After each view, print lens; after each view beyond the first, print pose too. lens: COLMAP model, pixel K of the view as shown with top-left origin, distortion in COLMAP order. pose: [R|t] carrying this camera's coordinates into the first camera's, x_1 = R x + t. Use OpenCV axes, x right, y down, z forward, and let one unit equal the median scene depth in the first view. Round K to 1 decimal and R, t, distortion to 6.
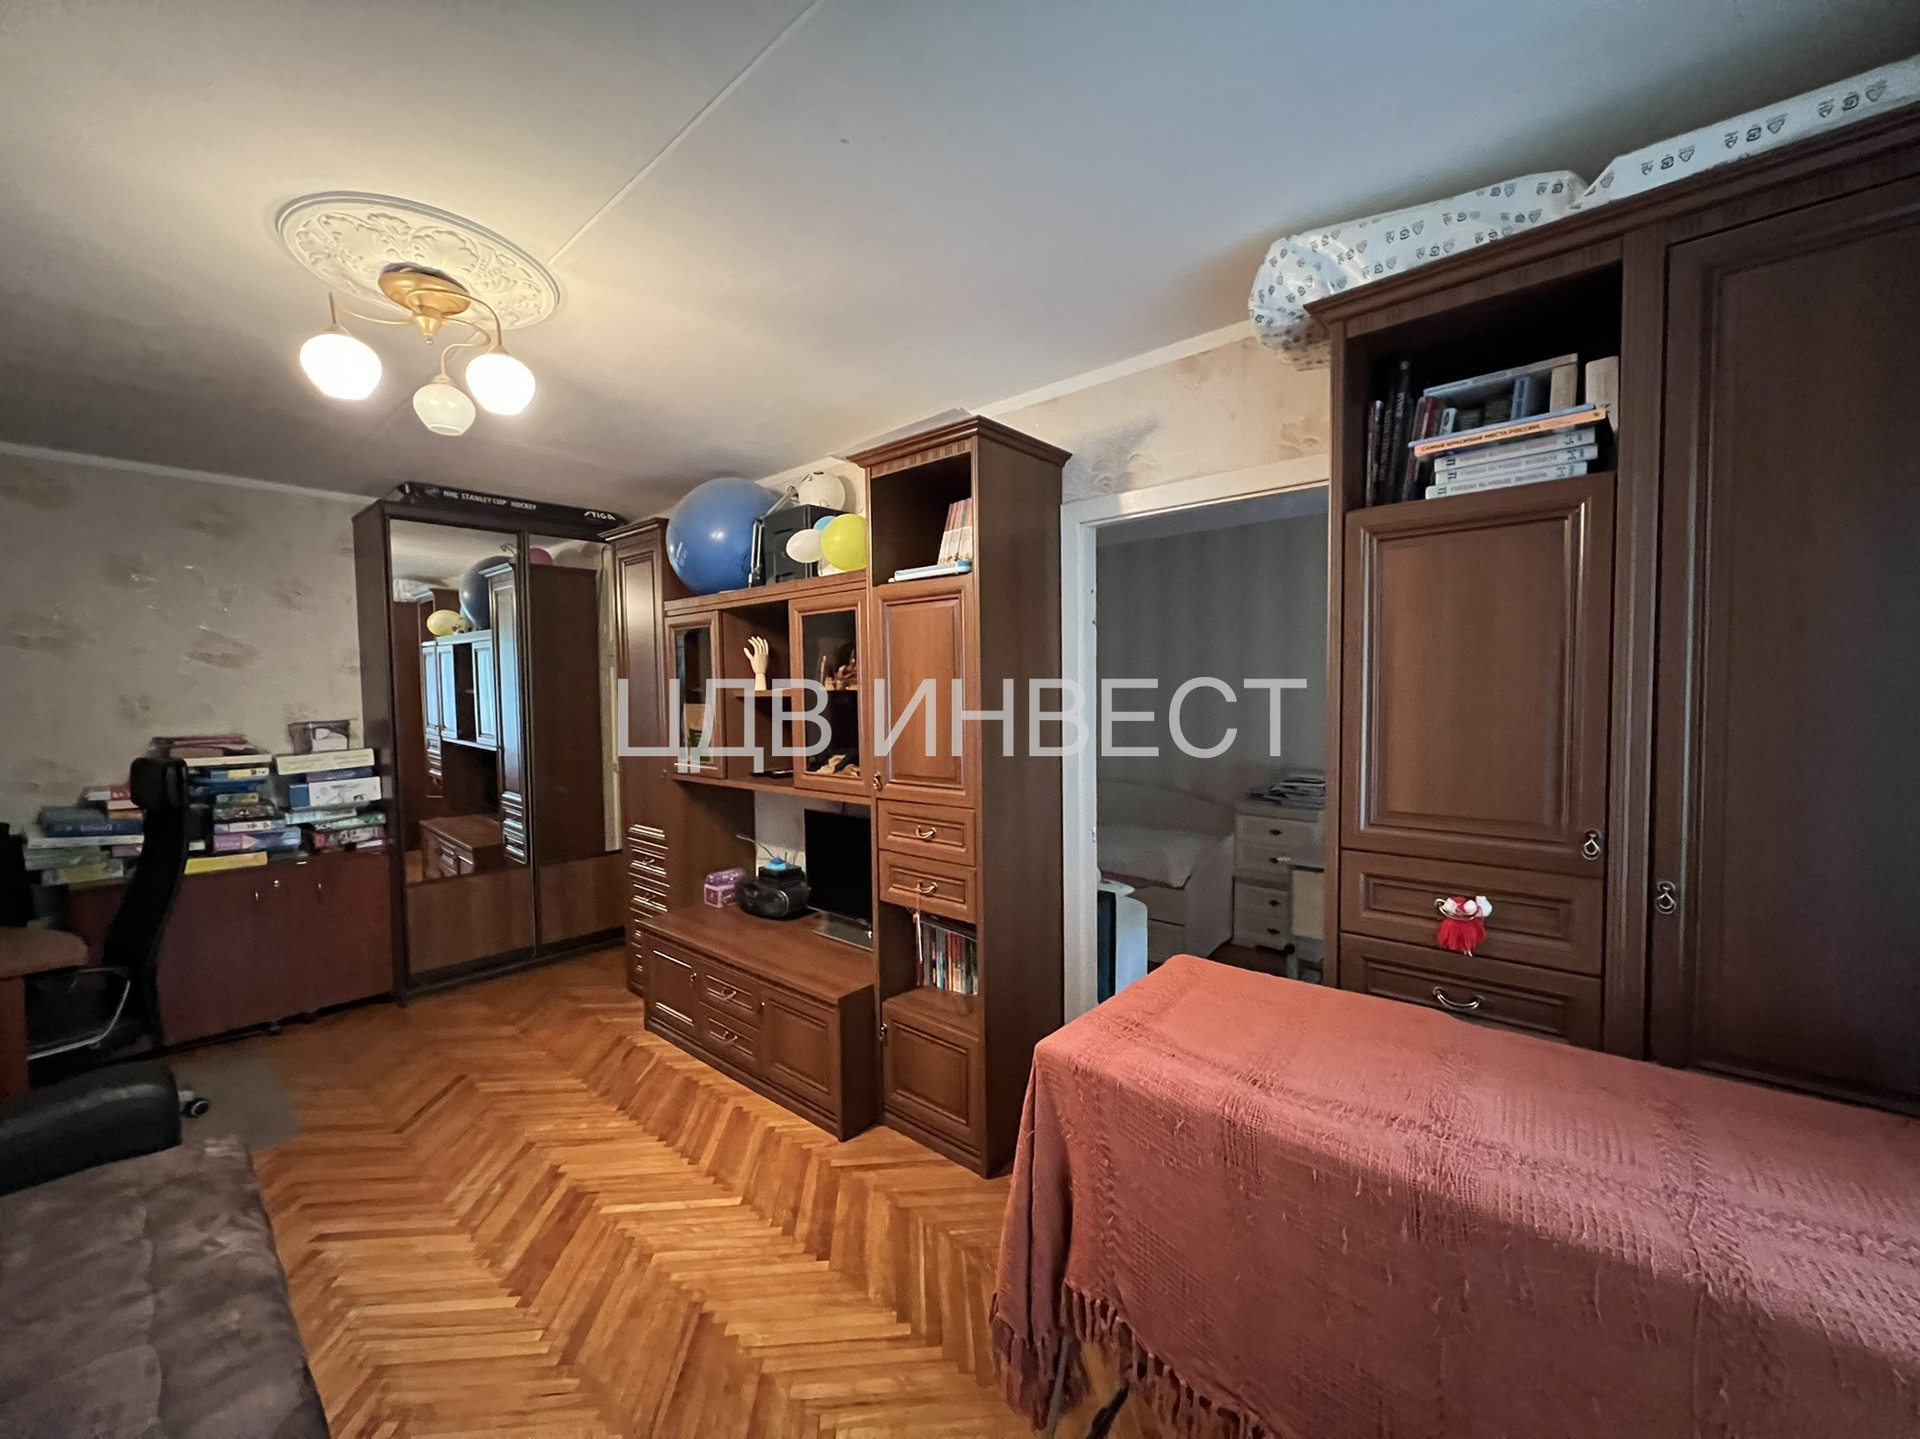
lens RADIAL K [[759.8, 0, 958.8], [0, 759.8, 724.6], [0, 0, 1]] dist [0.000842, 0.000183]
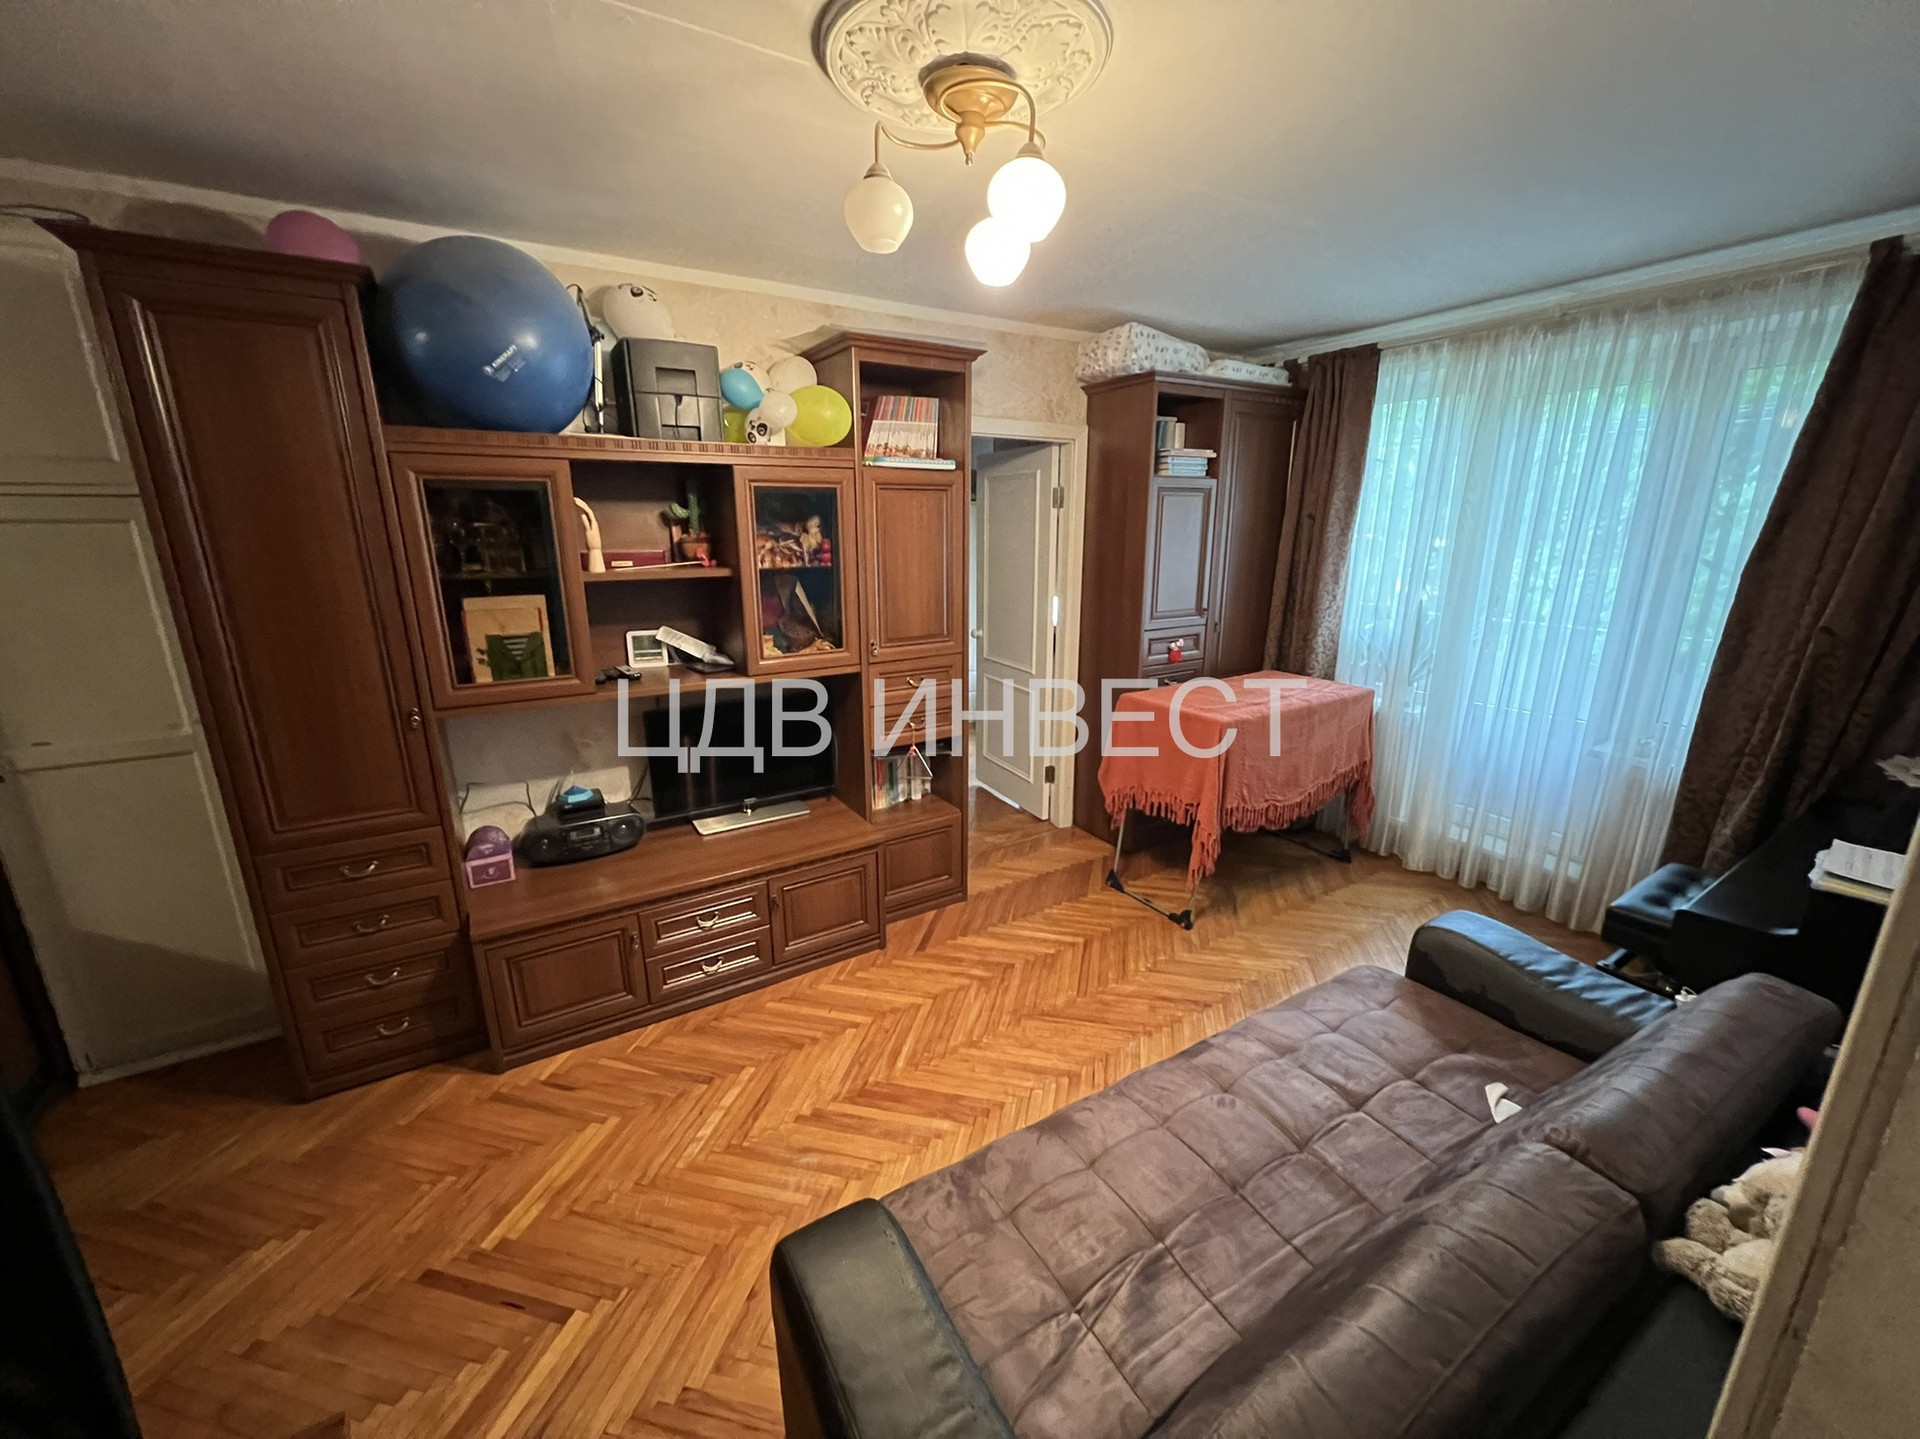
lens RADIAL K [[760.6, 0, 958.3], [0, 760.6, 723.4], [0, 0, 1]] dist [-0.000597, 0.000256]
pose [[0.294318, -0.240525, 0.924946, -1.103860], [0.040688, 0.970088, 0.239317, -0.079648], [-0.954841, -0.032801, 0.295301, 0.517895]]
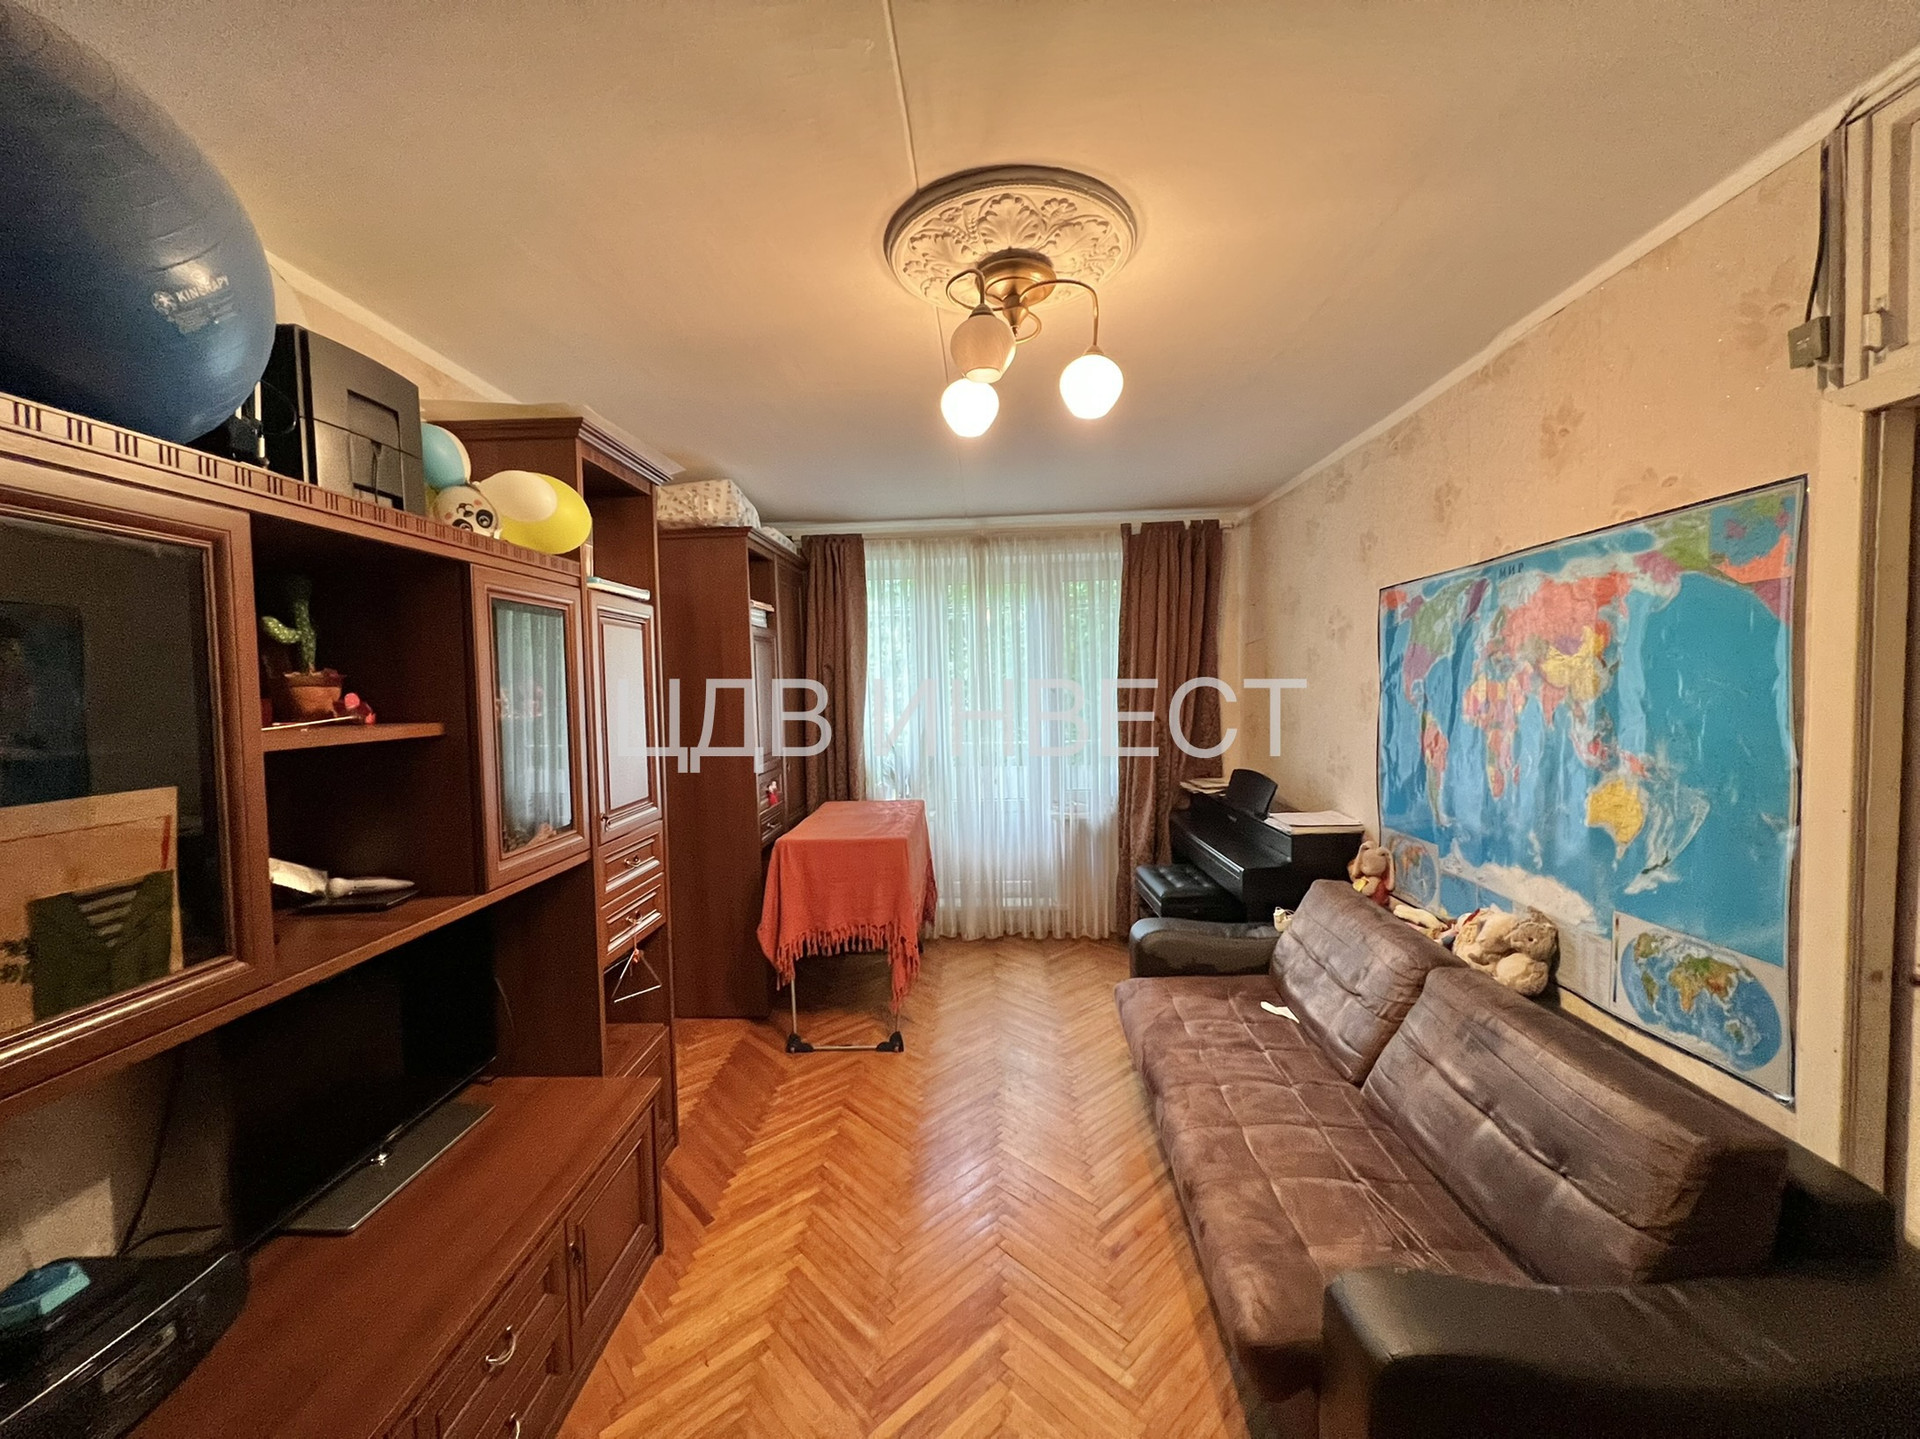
lens RADIAL K [[760.6, 0, 958.3], [0, 760.6, 723.4], [0, 0, 1]] dist [-0.000597, 0.000256]
pose [[-0.628462, -0.019032, 0.777608, -0.958317], [0.061553, 0.995349, 0.074108, -0.069554], [-0.775401, 0.094439, -0.624367, 1.162541]]
